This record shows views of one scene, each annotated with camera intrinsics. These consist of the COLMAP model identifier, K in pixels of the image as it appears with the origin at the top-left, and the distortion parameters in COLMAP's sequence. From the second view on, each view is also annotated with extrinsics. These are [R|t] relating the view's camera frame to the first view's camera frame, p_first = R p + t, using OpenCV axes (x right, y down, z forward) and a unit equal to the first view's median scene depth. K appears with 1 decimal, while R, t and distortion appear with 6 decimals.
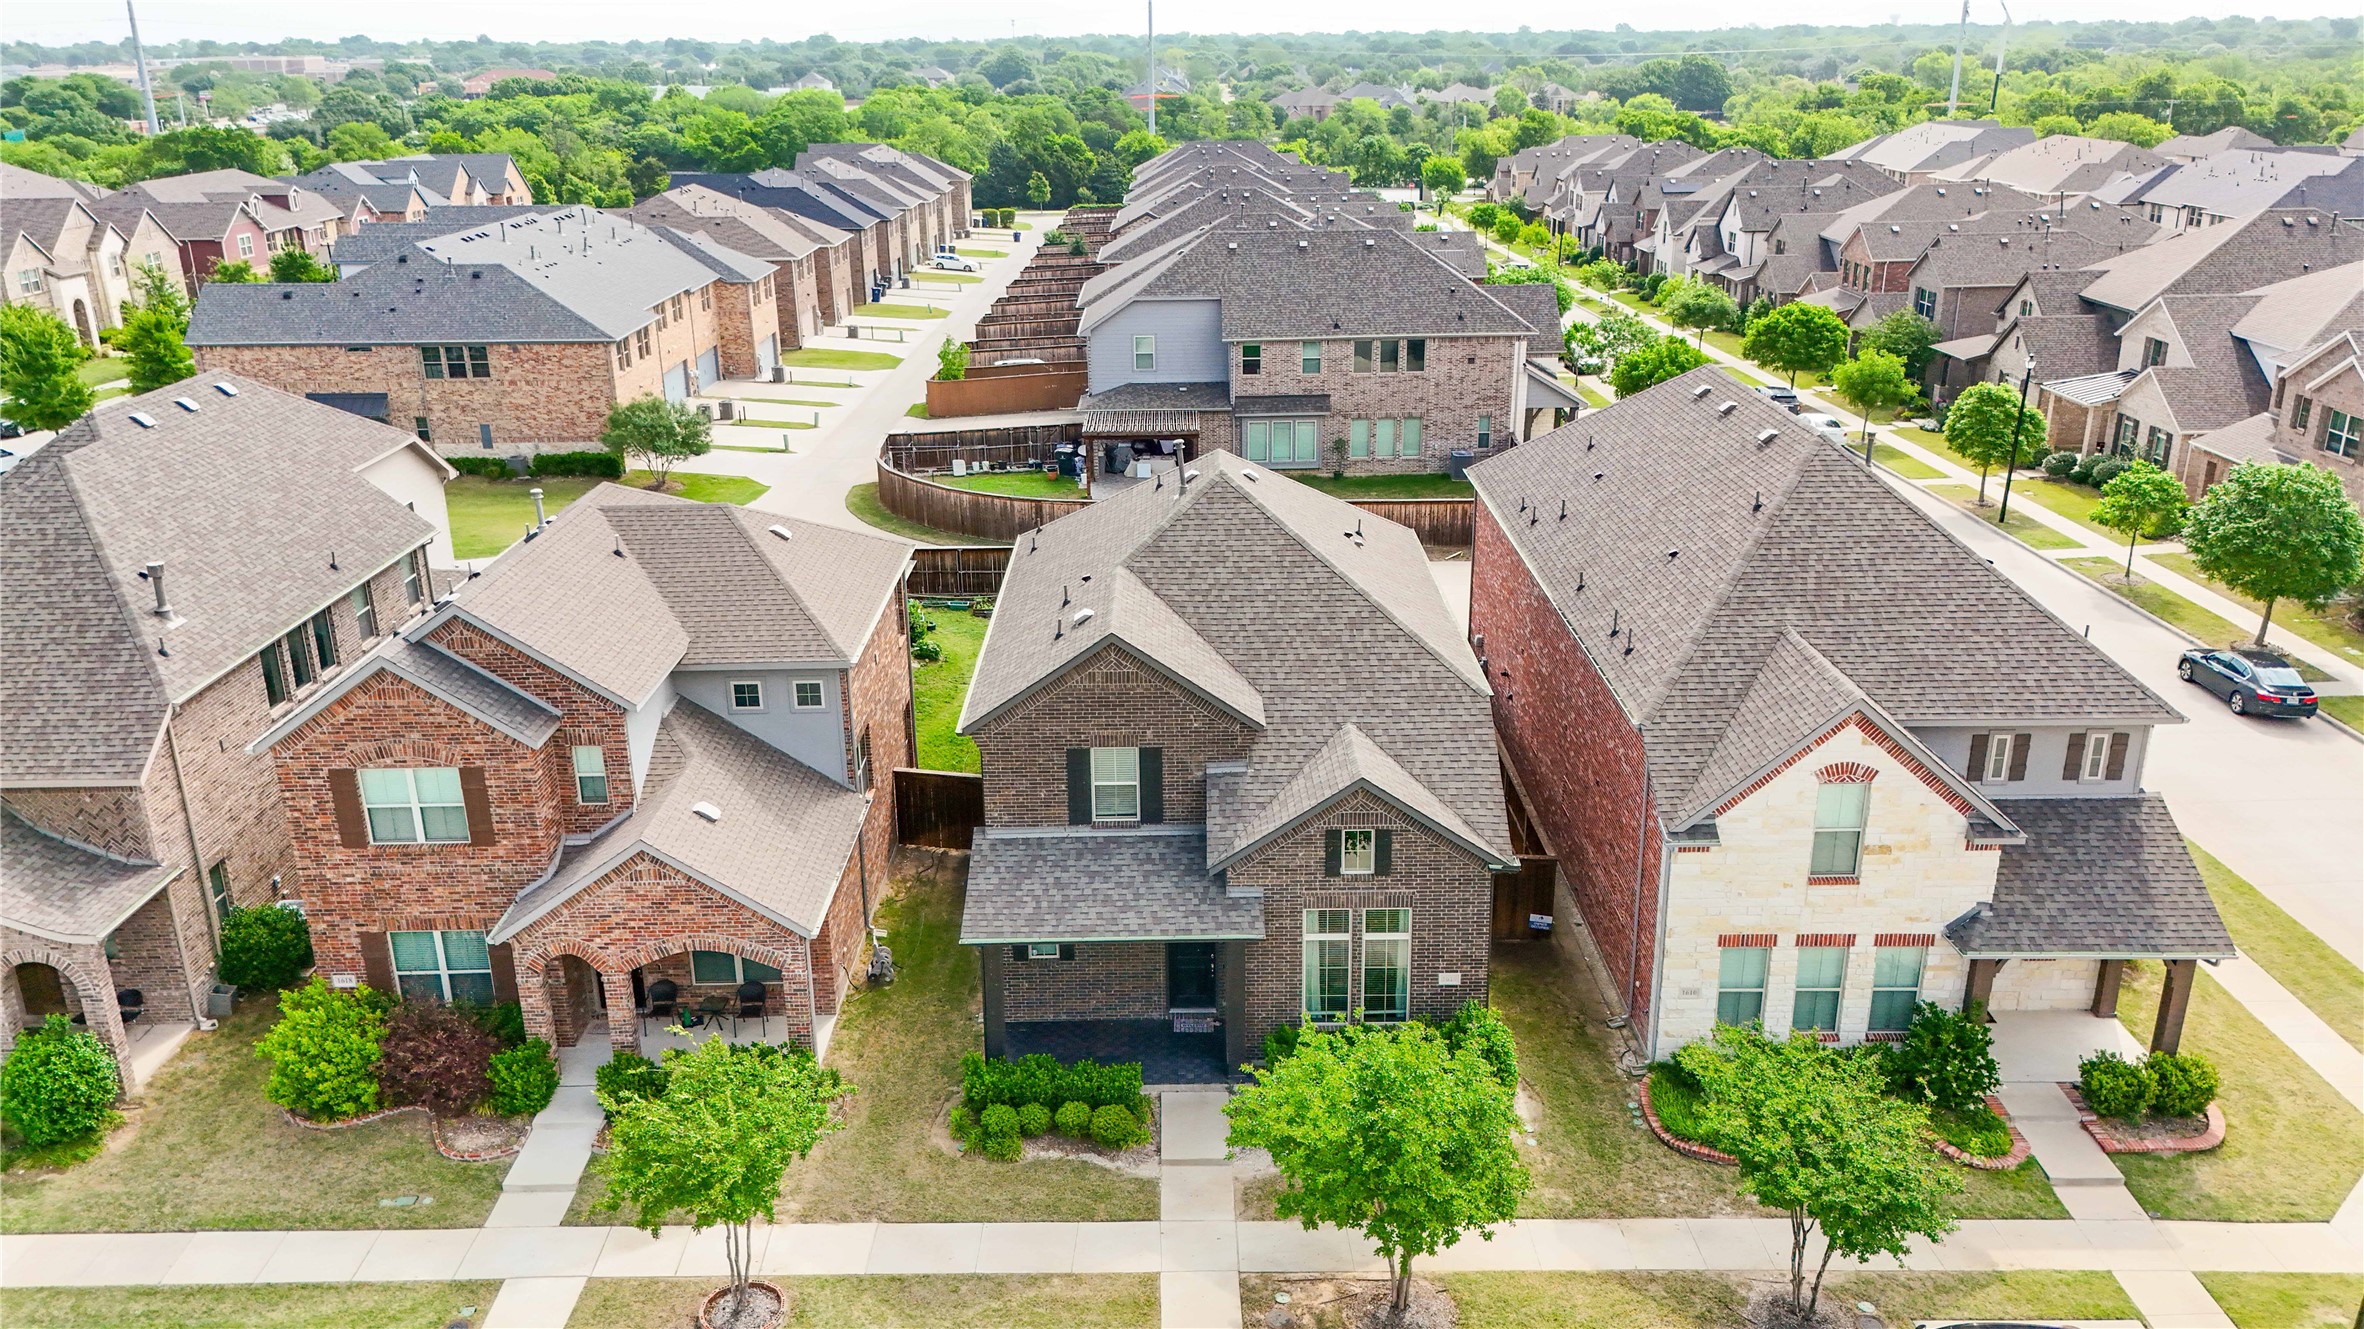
lens RADIAL K [[1728.2, 0, 1174.6], [0, 1728.2, 665.5], [0, 0, 1]] dist [0.067260, -0.070048]
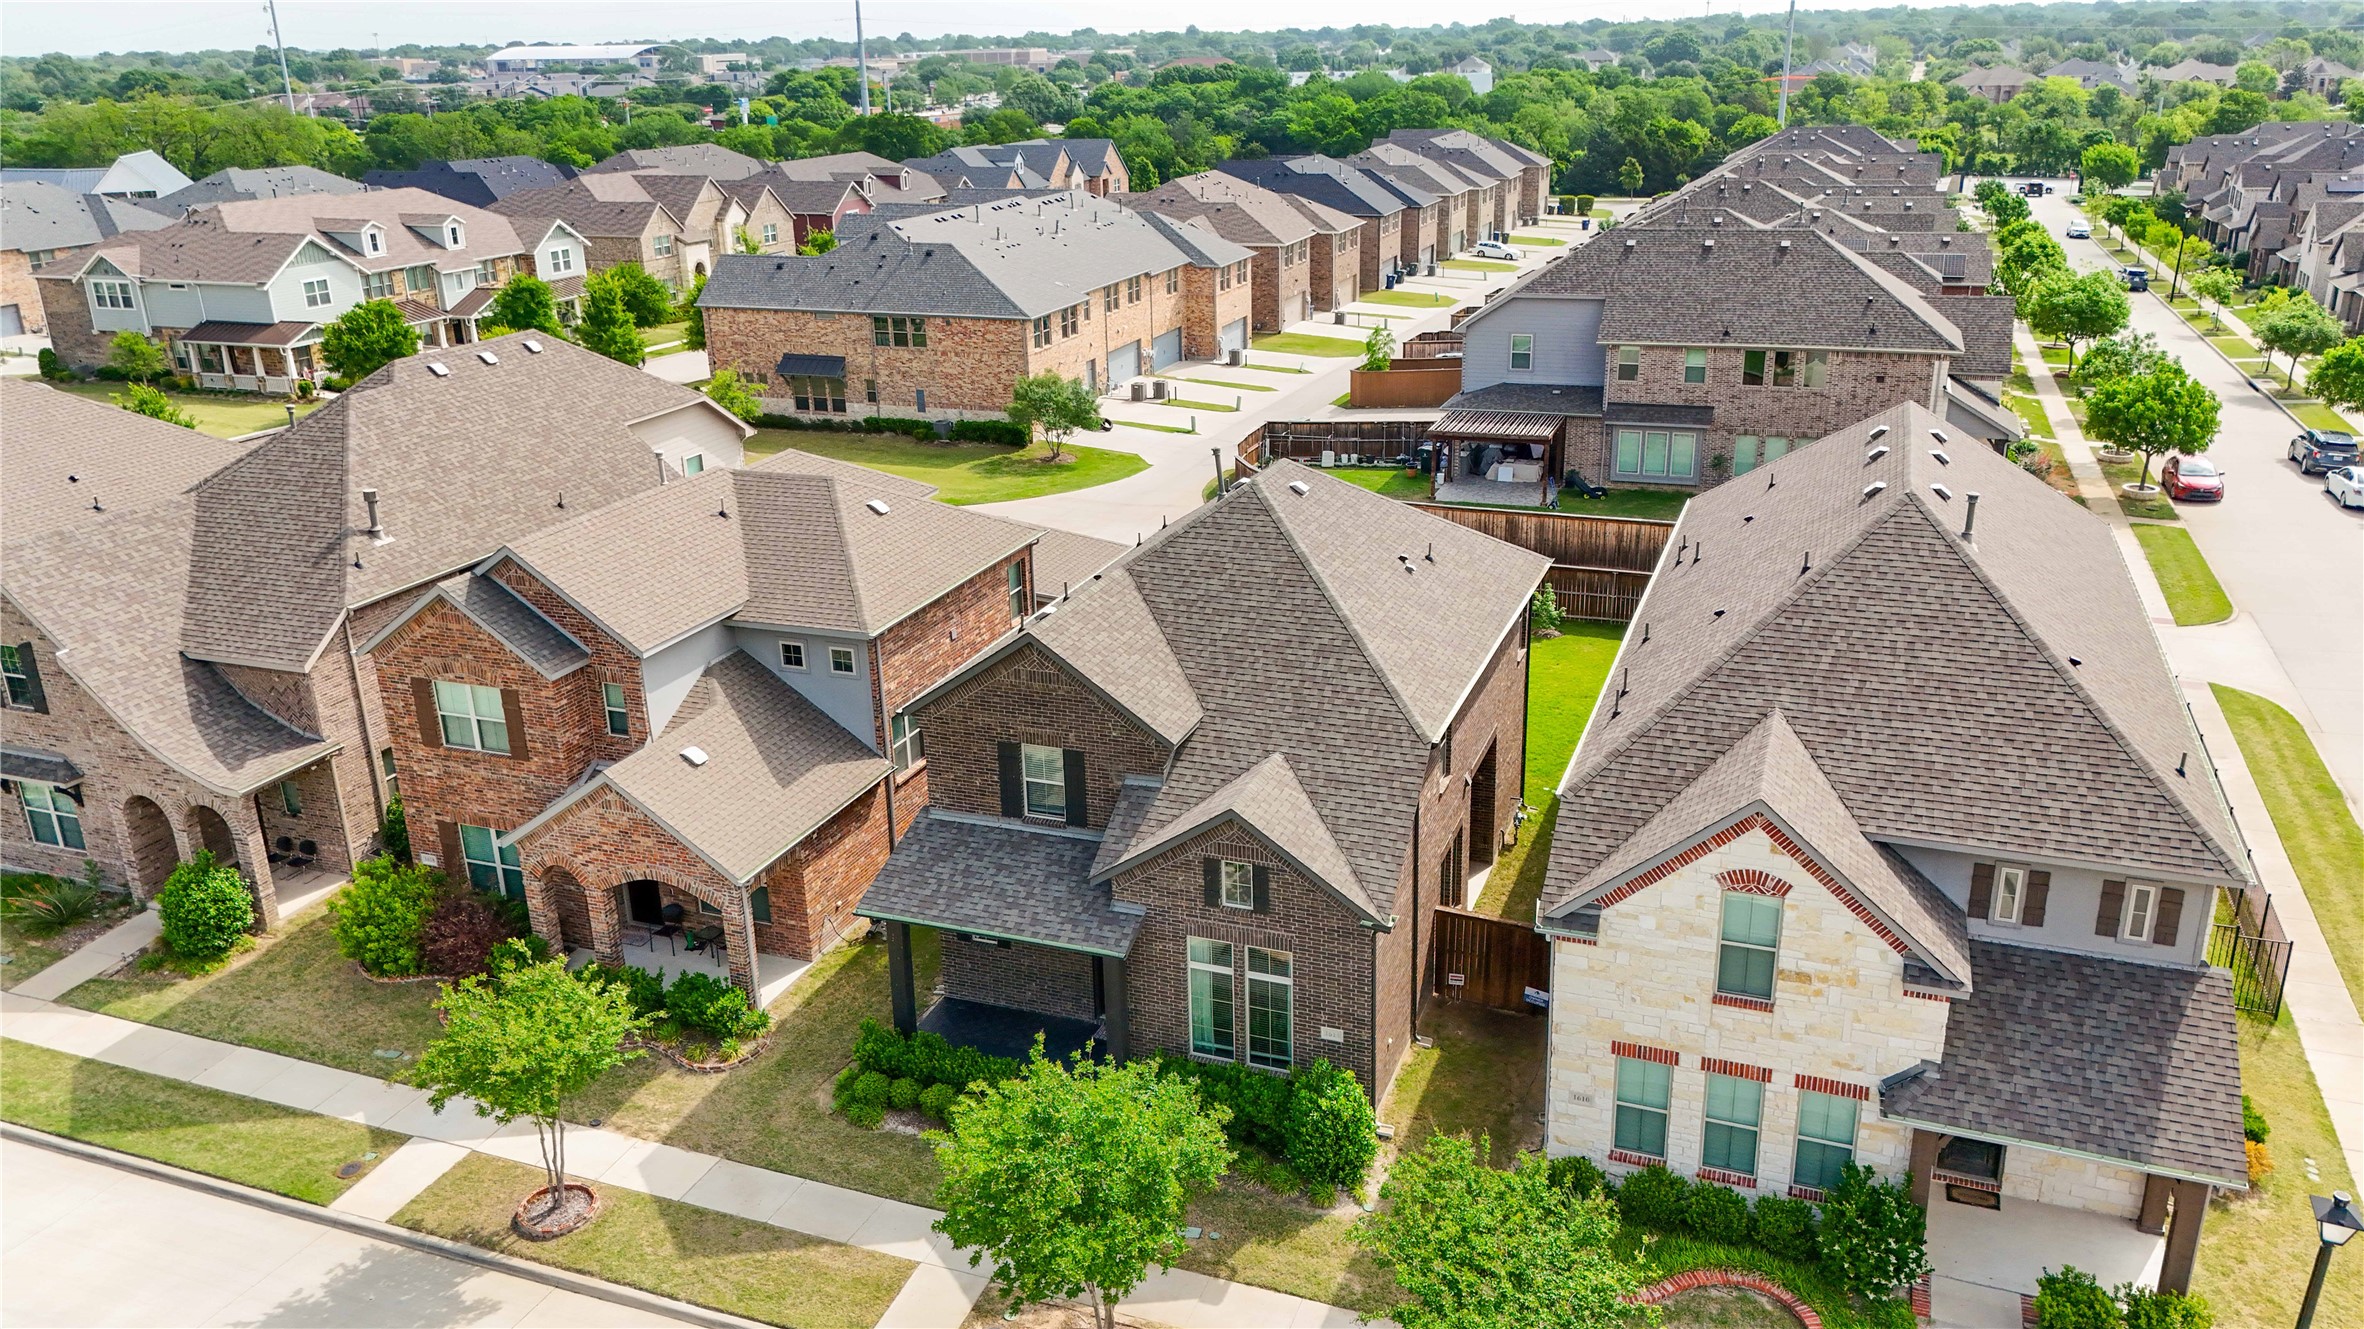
lens RADIAL K [[1728.2, 0, 1174.6], [0, 1728.2, 665.5], [0, 0, 1]] dist [0.067260, -0.070048]
pose [[0.932577, 0.112998, -0.342828, 0.349854], [-0.109953, 0.993532, 0.028376, -0.033546], [0.343817, 0.011232, 0.938970, 0.074347]]
